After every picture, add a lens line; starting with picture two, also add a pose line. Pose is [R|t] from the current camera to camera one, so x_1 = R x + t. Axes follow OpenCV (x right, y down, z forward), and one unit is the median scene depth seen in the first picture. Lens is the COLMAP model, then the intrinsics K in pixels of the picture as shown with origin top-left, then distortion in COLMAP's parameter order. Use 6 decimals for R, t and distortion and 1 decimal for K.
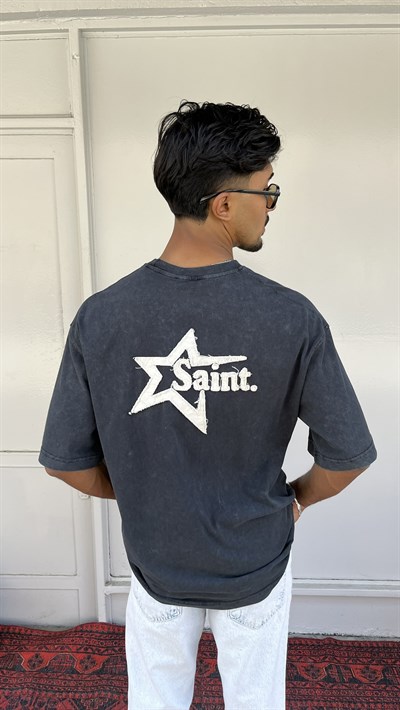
lens RADIAL K [[559.4, 0, 198.1], [0, 559.4, 357.3], [0, 0, 1]] dist [0.045325, -0.106637]
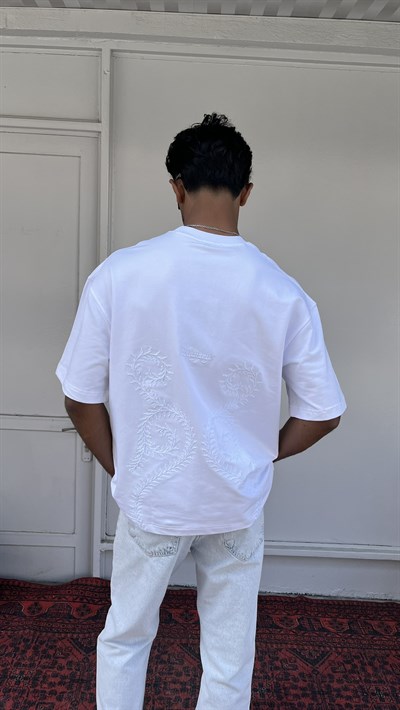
lens RADIAL K [[559.4, 0, 200.5], [0, 559.4, 354.2], [0, 0, 1]] dist [0.045325, -0.106637]
pose [[0.997447, 0.045498, 0.055042, -0.055838], [-0.042457, 0.997572, -0.055211, 0.103583], [-0.057420, 0.052733, 0.996956, -0.143322]]
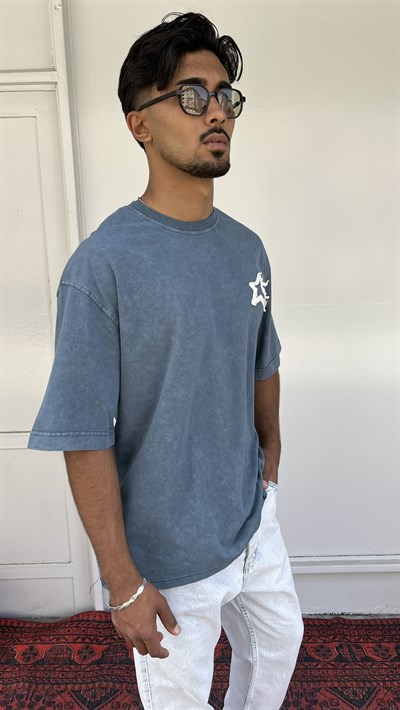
lens RADIAL K [[559.4, 0, 195.3], [0, 559.4, 360.5], [0, 0, 1]] dist [0.045325, -0.106637]
pose [[0.999175, -0.027803, 0.029608, -0.029144], [0.027942, 0.999600, -0.004271, 0.066360], [-0.029478, 0.005095, 0.999552, 0.051524]]
